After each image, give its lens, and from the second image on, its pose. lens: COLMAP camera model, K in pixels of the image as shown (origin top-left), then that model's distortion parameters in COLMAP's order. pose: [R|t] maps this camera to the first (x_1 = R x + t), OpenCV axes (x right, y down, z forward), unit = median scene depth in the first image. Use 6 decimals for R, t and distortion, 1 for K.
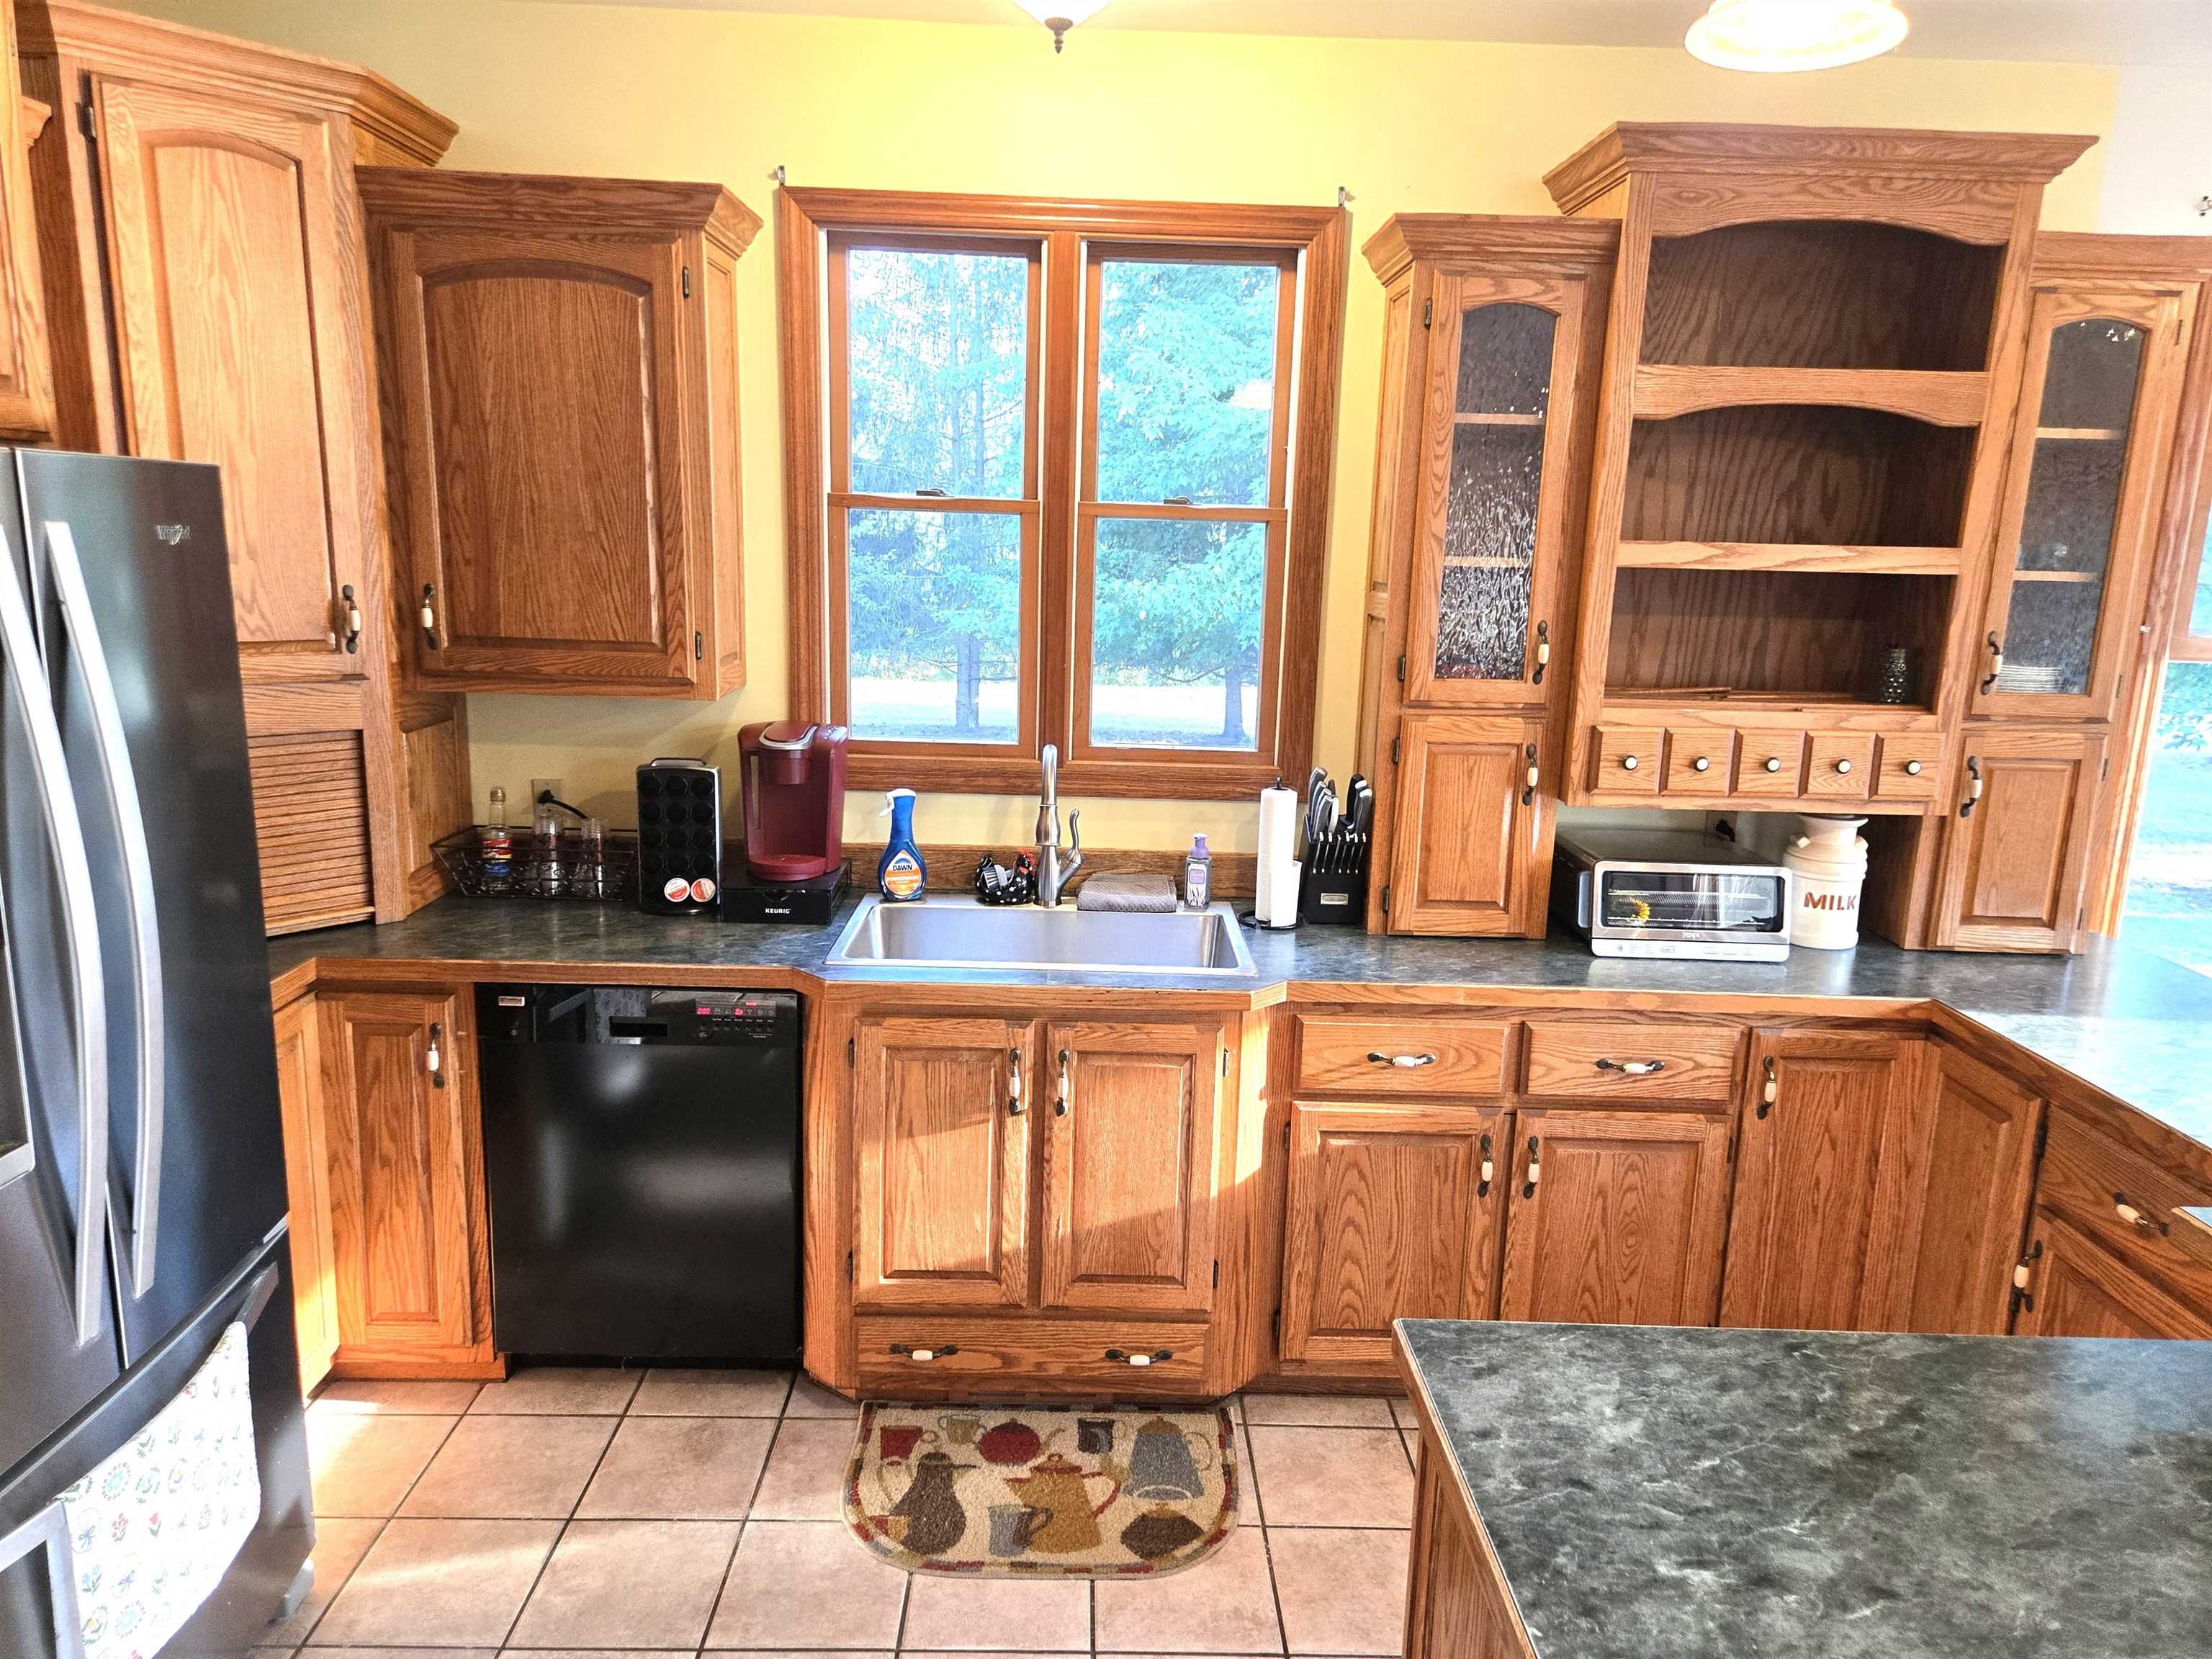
lens RADIAL K [[1505.5, 0, 1116.7], [0, 1505.5, 831.8], [0, 0, 1]] dist [0.053935, -0.017885]
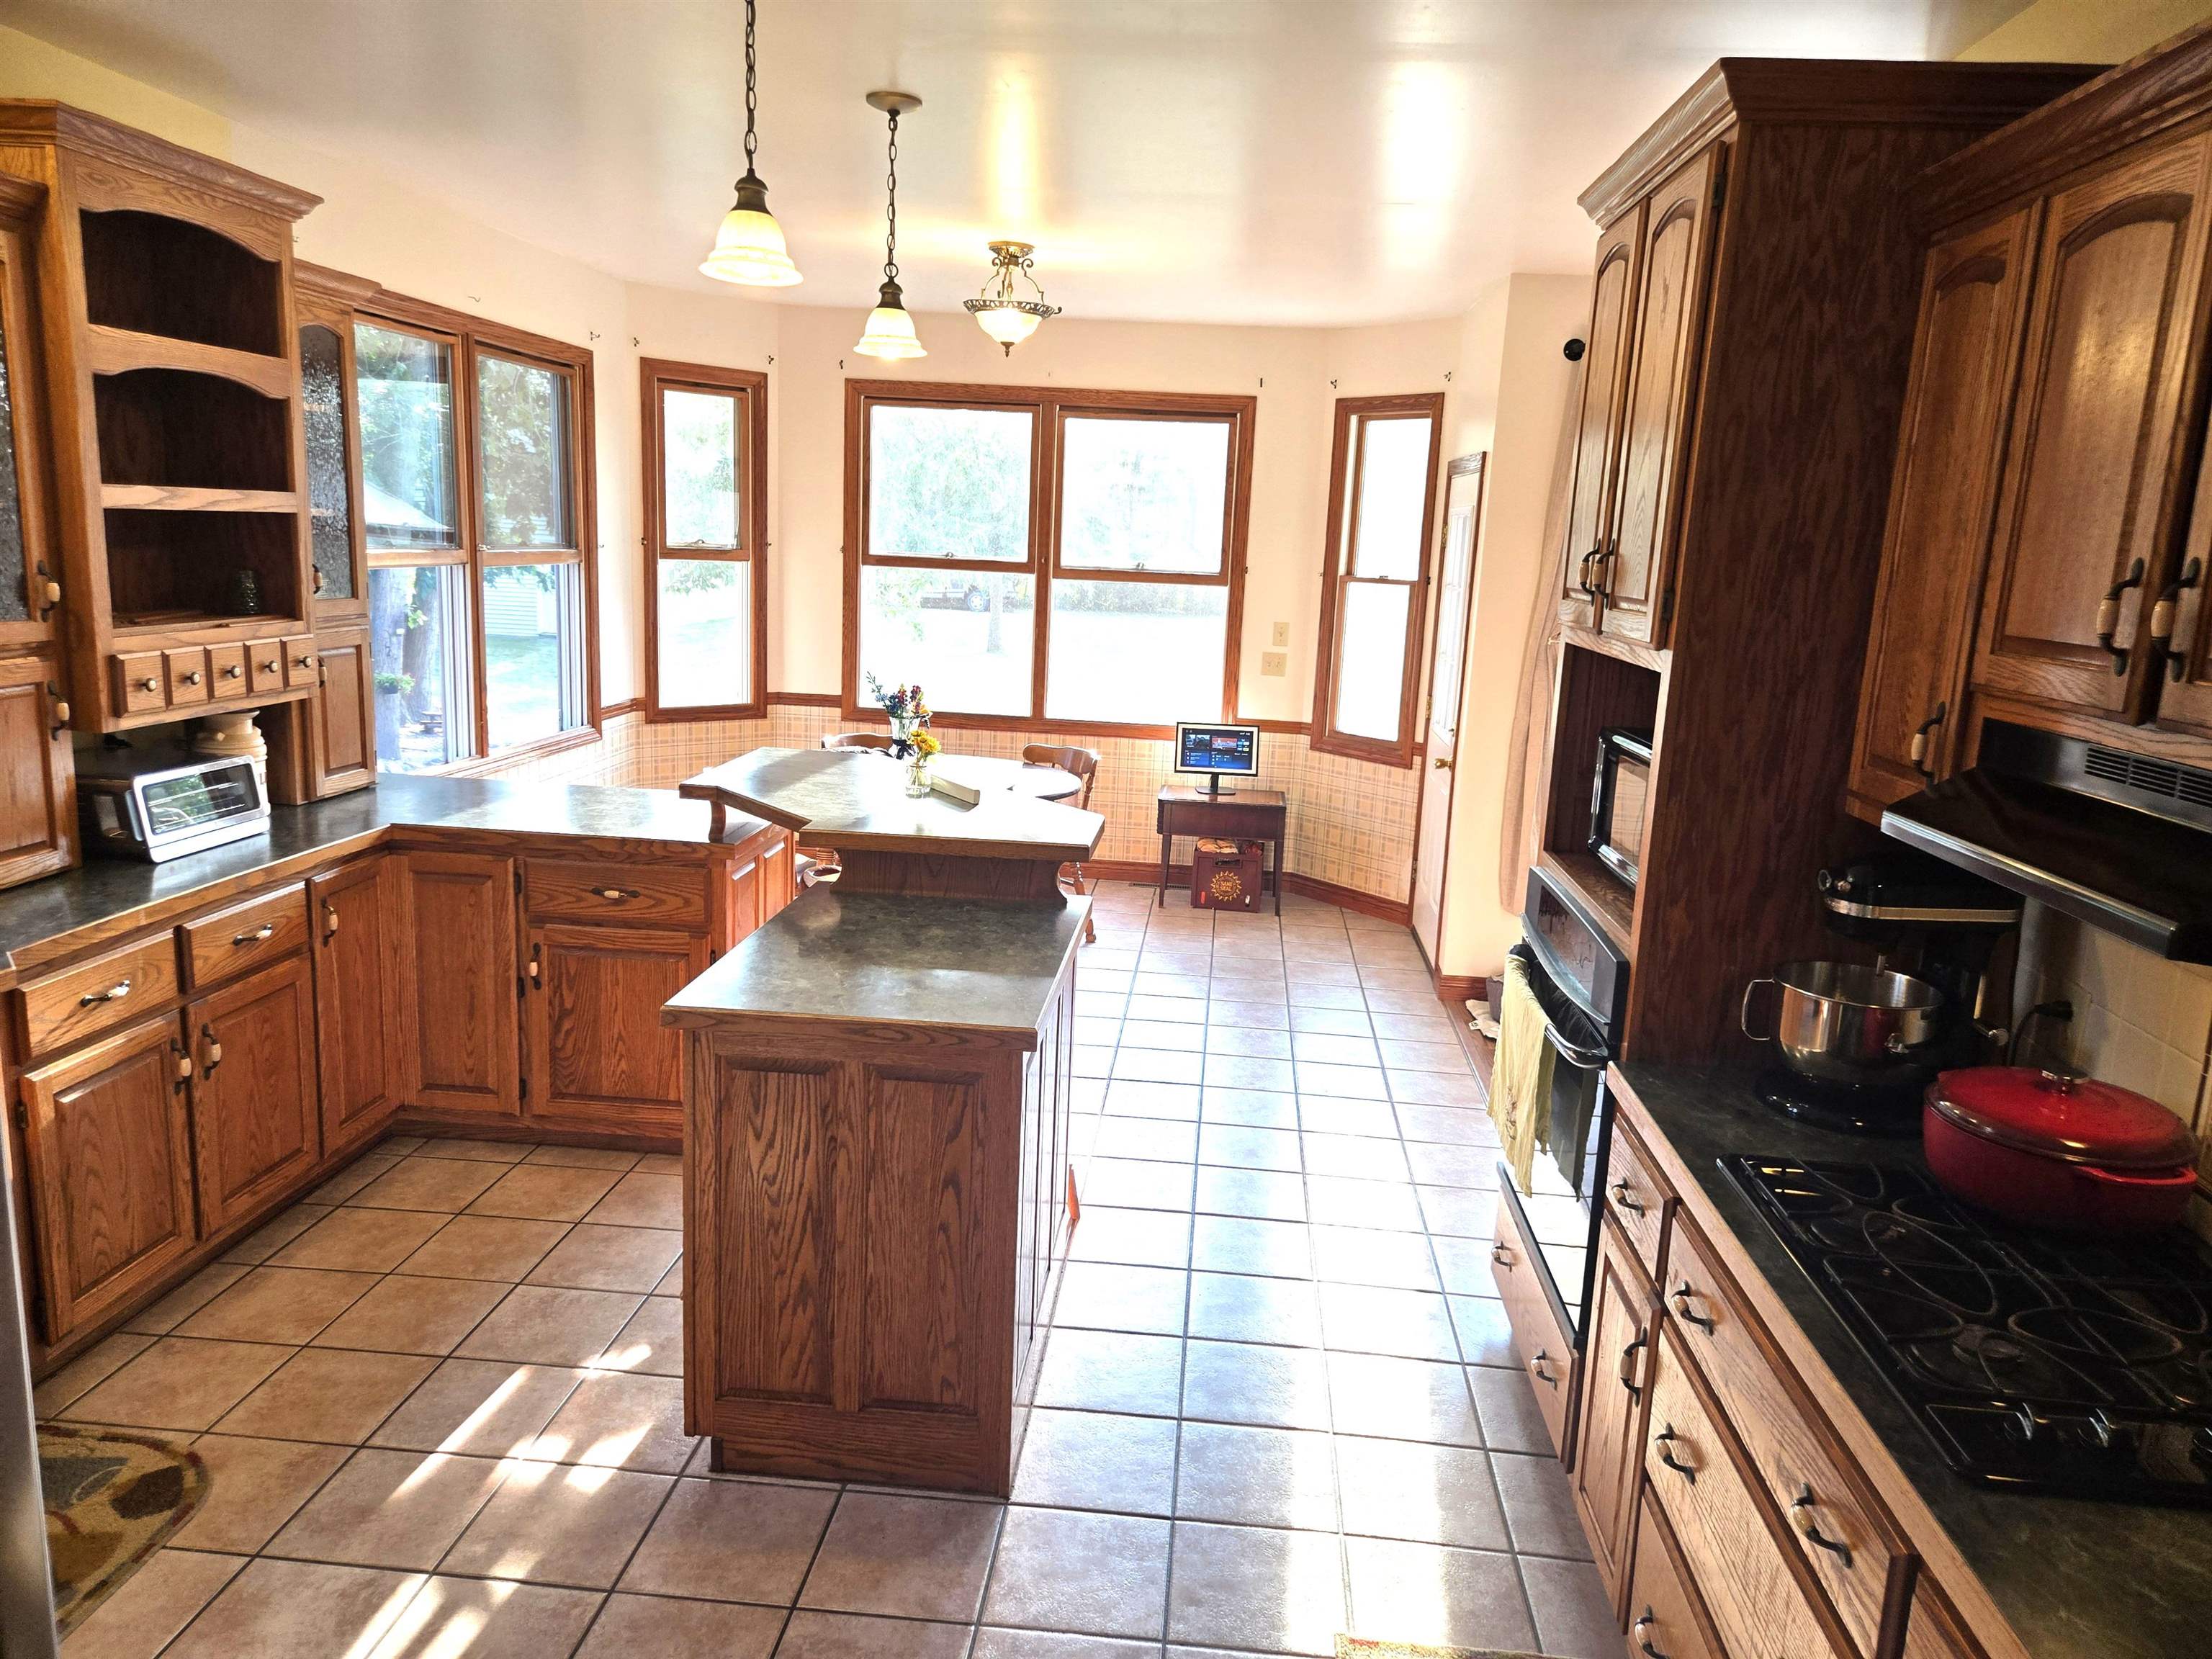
lens RADIAL K [[1505.5, 0, 1114.7], [0, 1505.5, 828.2], [0, 0, 1]] dist [0.053935, -0.017885]
pose [[0.108952, -0.222543, 0.968816, -0.723143], [0.160679, 0.965744, 0.203768, -0.061388], [-0.980975, 0.133467, 0.140978, 0.159960]]
